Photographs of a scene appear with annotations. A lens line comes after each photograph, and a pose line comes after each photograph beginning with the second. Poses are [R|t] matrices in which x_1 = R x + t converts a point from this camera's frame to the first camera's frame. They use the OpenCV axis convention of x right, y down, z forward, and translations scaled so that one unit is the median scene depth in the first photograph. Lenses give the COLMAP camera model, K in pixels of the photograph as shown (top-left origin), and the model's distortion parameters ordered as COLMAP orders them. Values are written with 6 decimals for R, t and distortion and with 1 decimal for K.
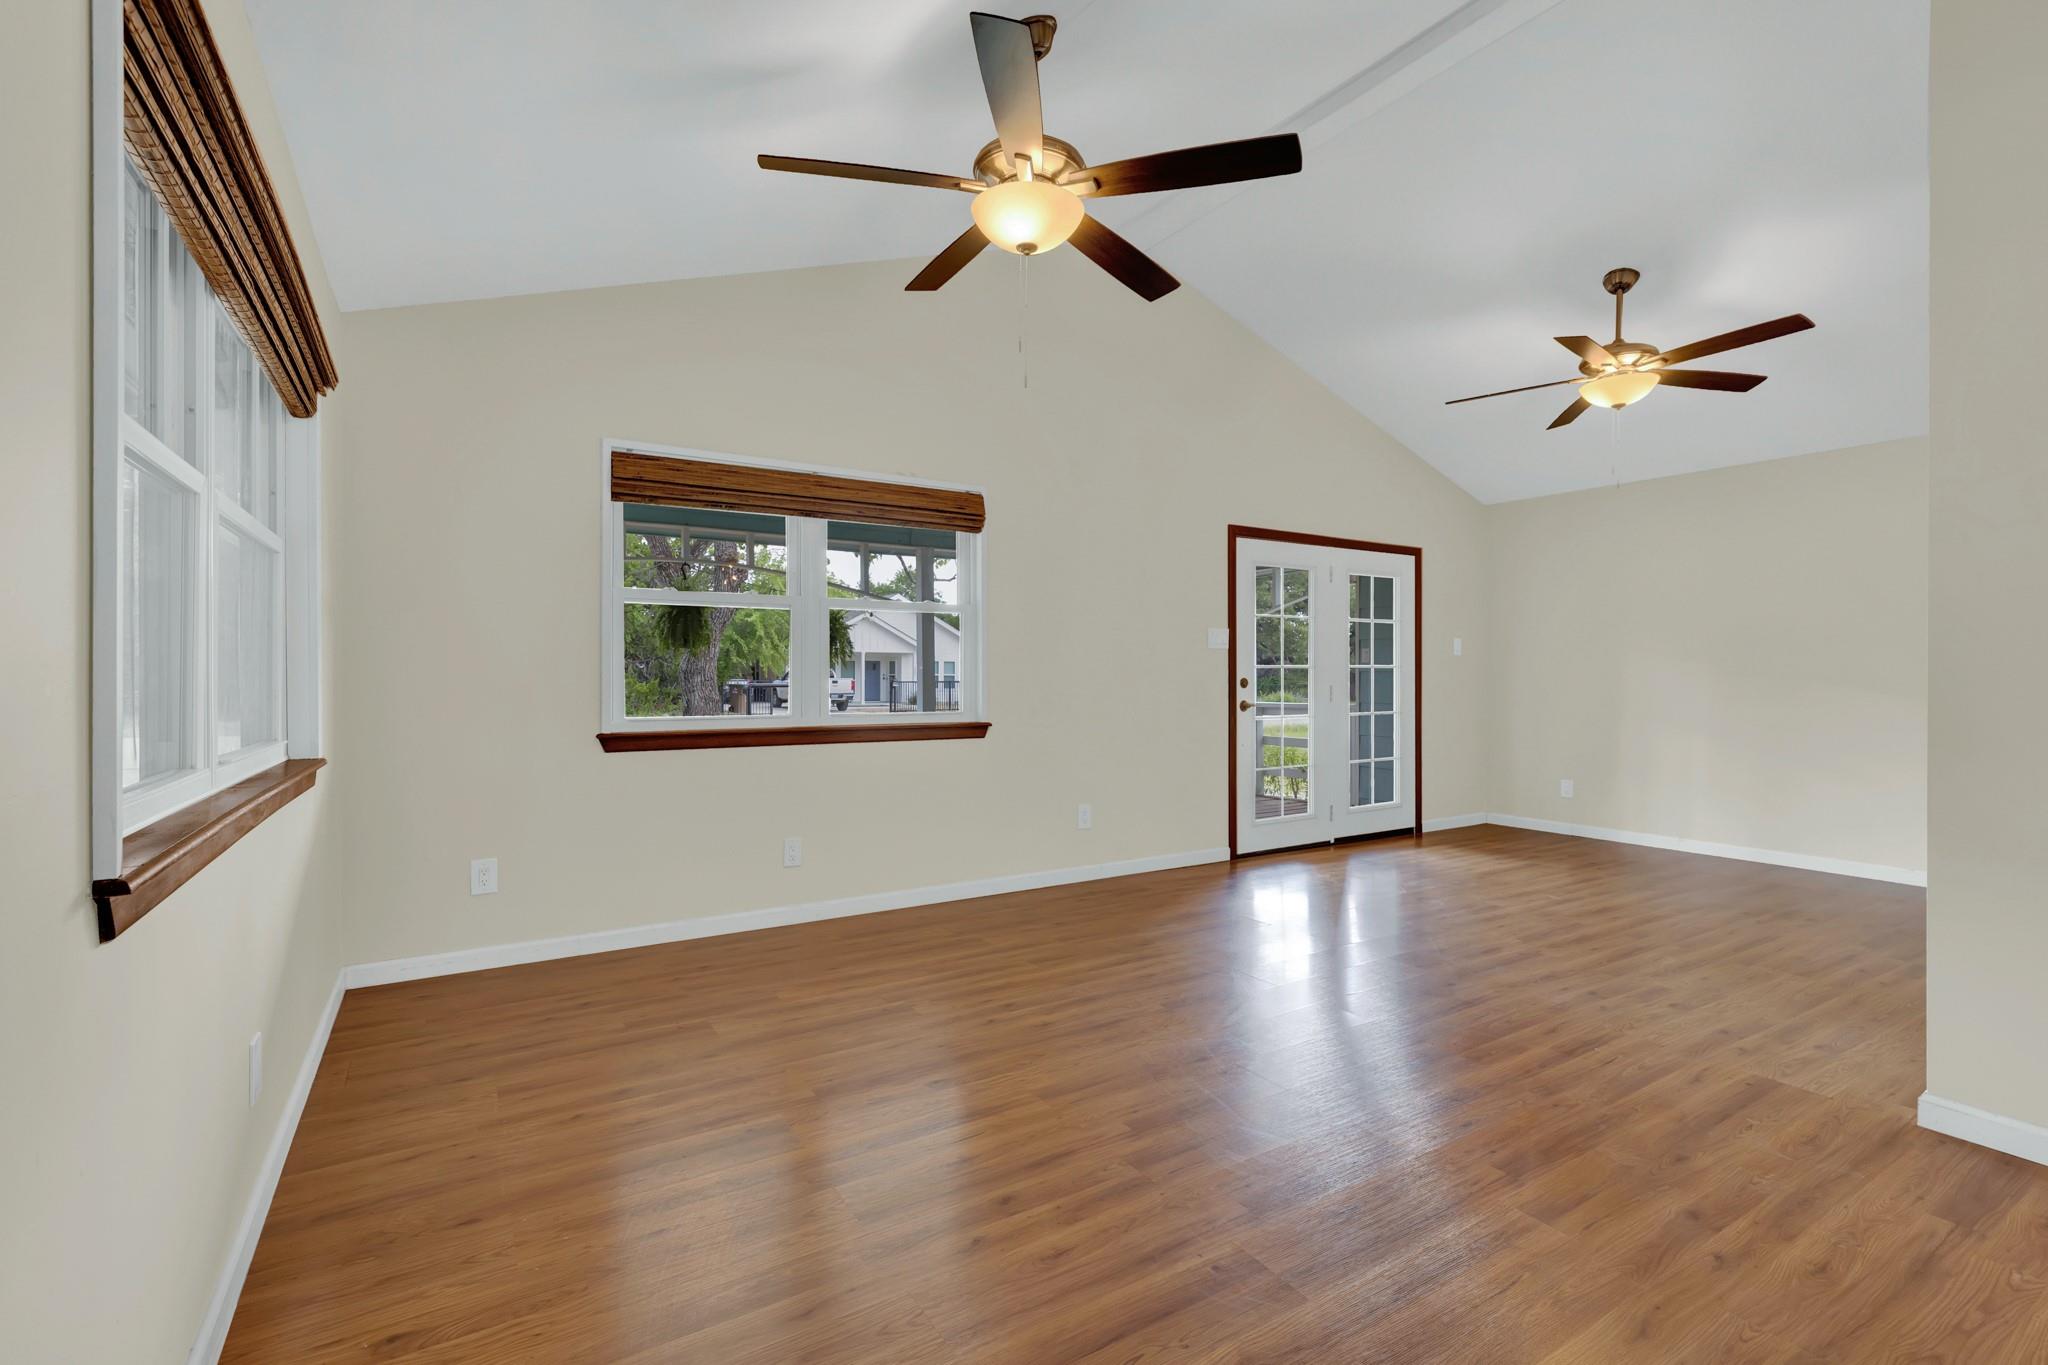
lens RADIAL K [[890.2, 0, 1009.7], [0, 890.2, 683.5], [0, 0, 1]] dist [-0.012785, 0.005874]
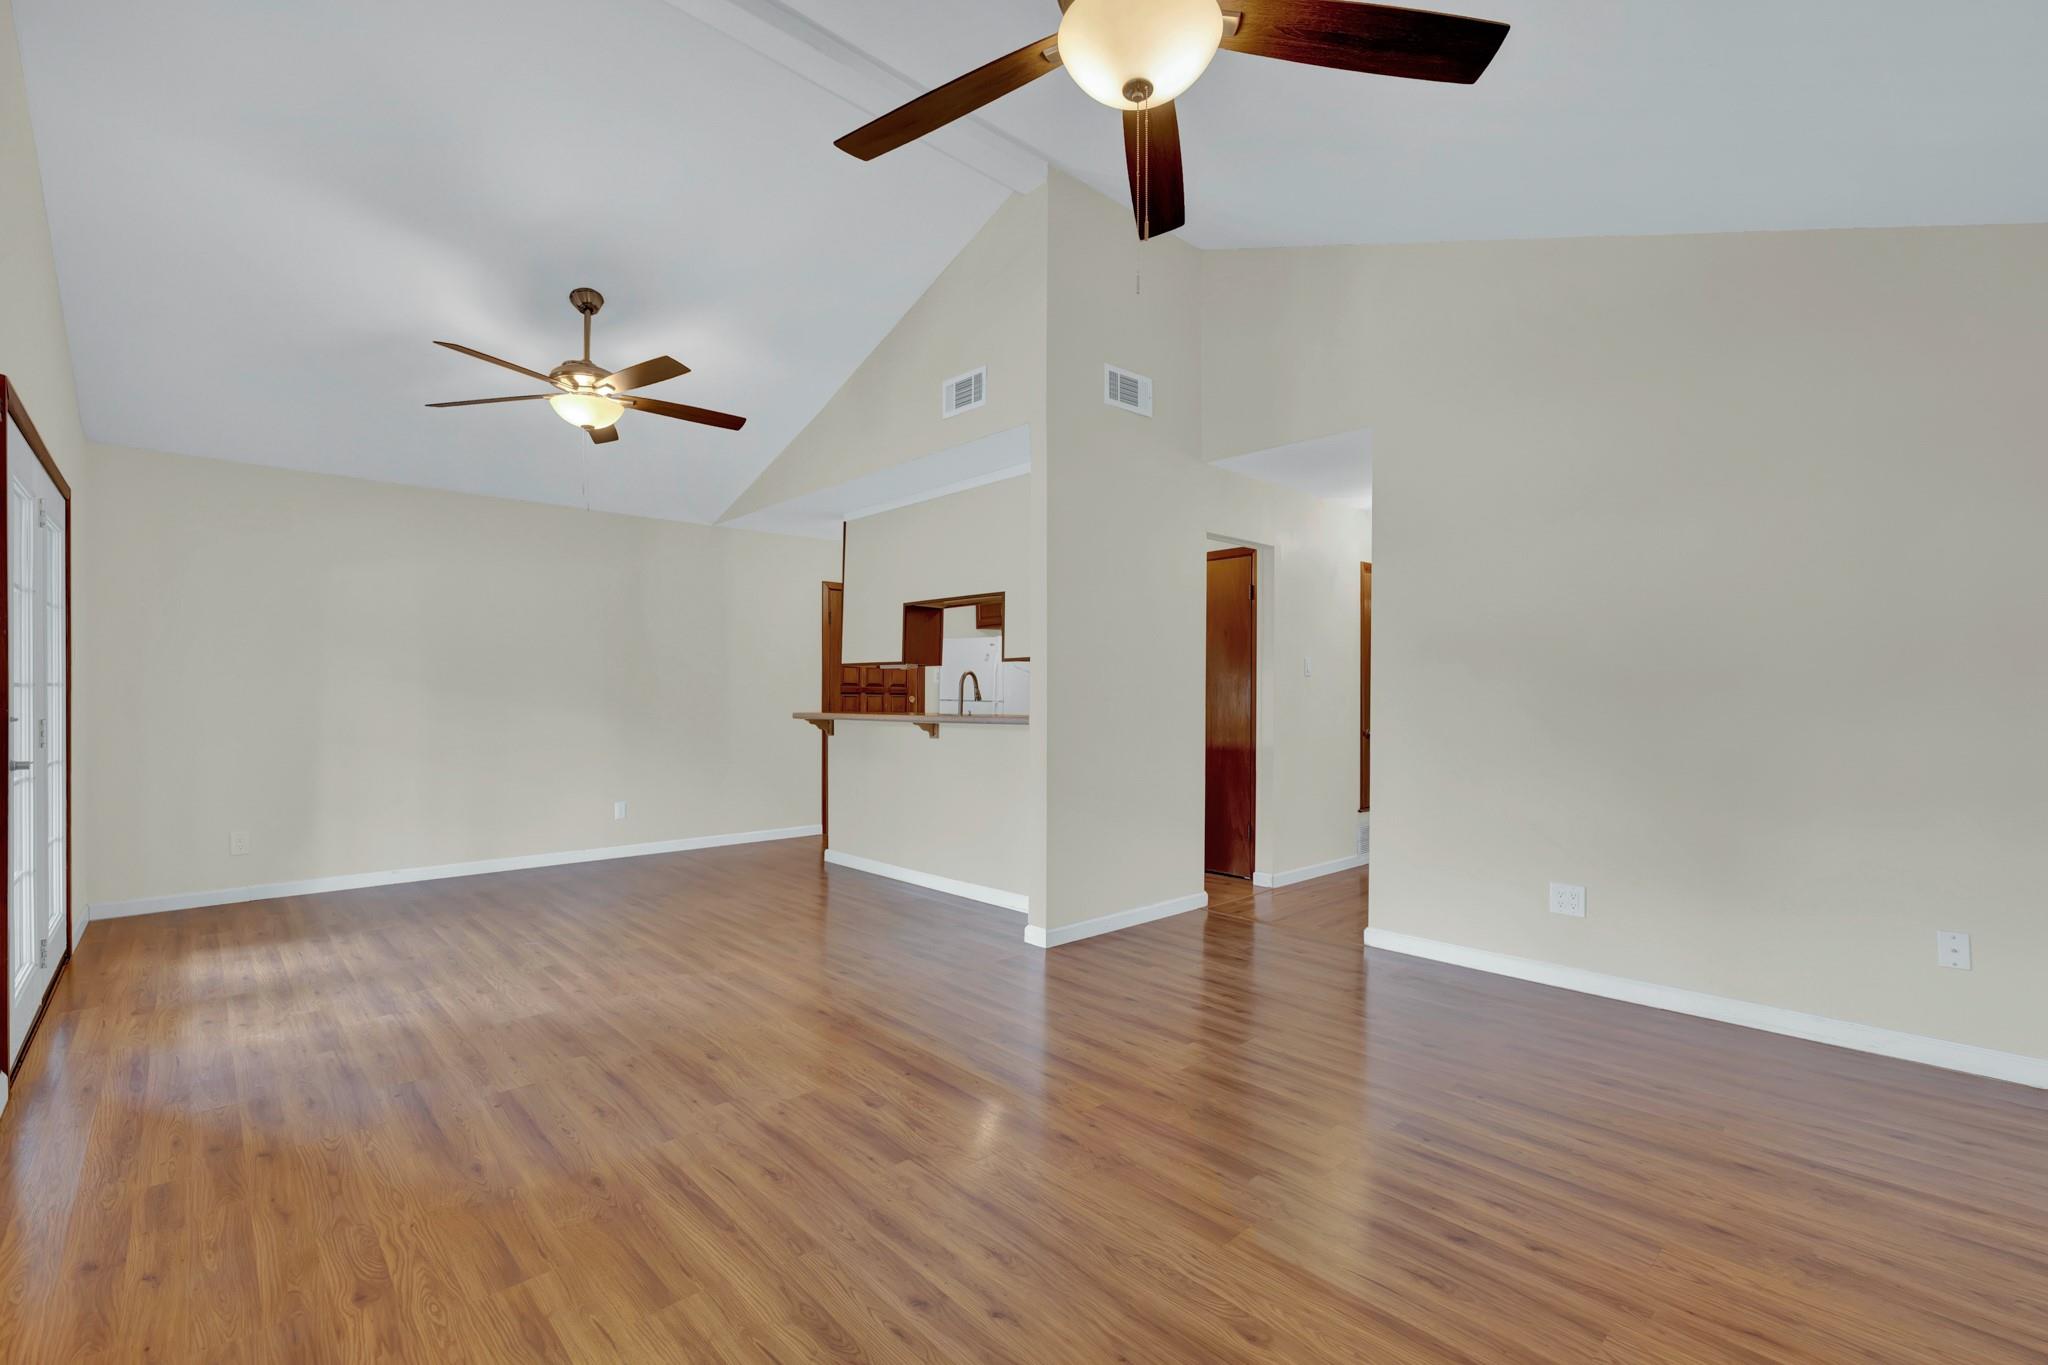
lens RADIAL K [[890.2, 0, 1009.8], [0, 890.2, 685.5], [0, 0, 1]] dist [-0.012785, 0.005874]
pose [[-0.174798, 0.004995, 0.984592, -0.479922], [0.009715, 0.999947, -0.003348, -0.018805], [-0.984556, 0.008980, -0.174837, 0.892807]]
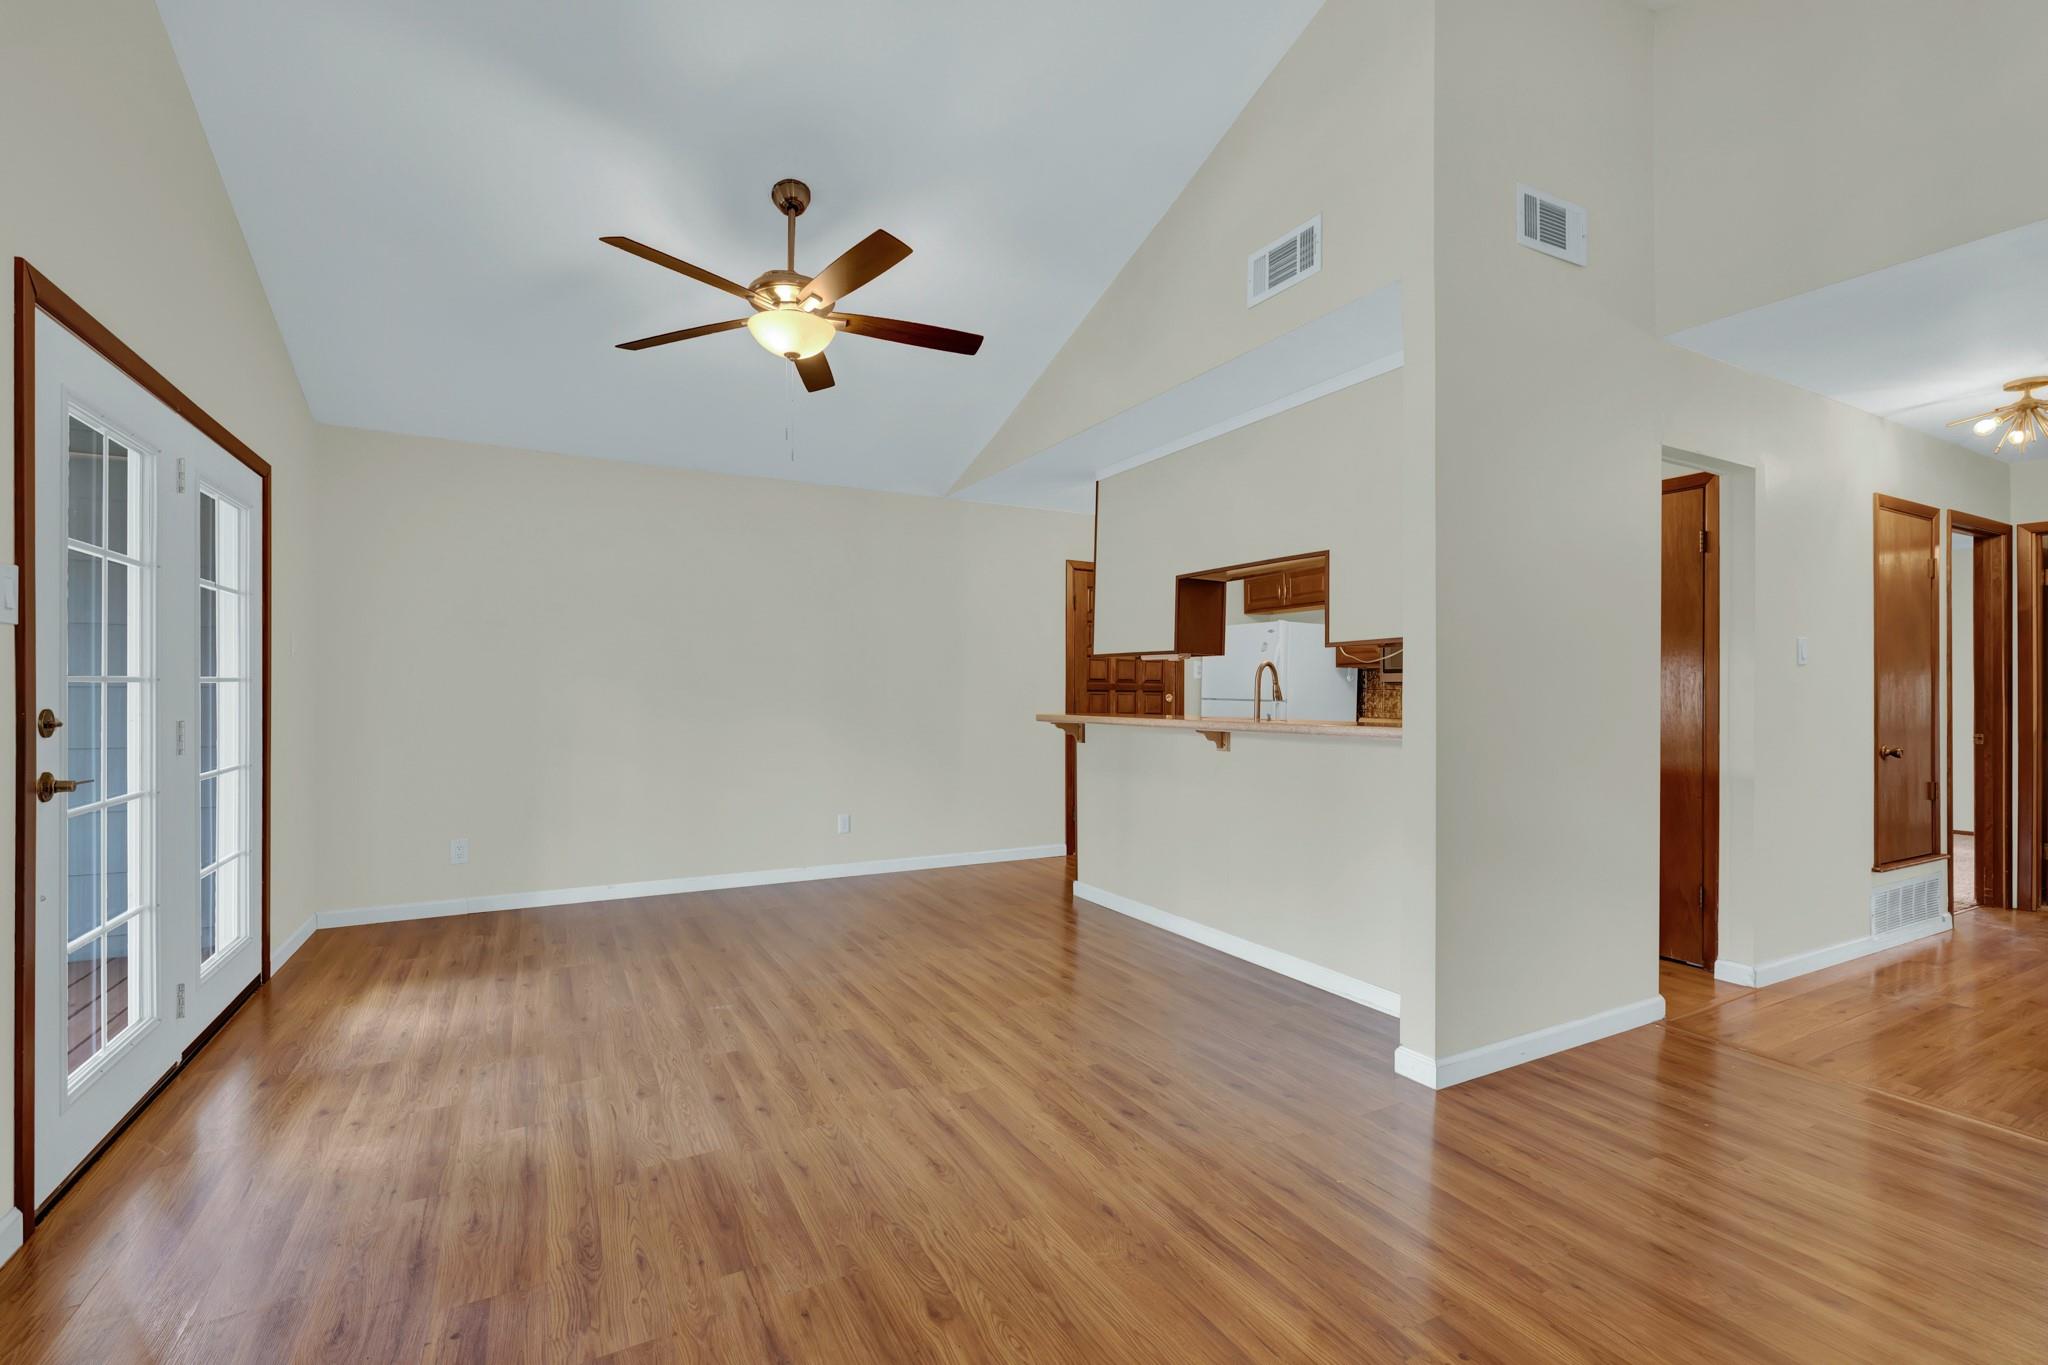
lens RADIAL K [[890.2, 0, 1014.4], [0, 890.2, 689.7], [0, 0, 1]] dist [-0.012785, 0.005874]
pose [[0.072012, -0.003588, 0.997397, -0.105168], [0.008647, 0.999958, 0.002973, -0.019502], [-0.997366, 0.008410, 0.072040, 0.942330]]
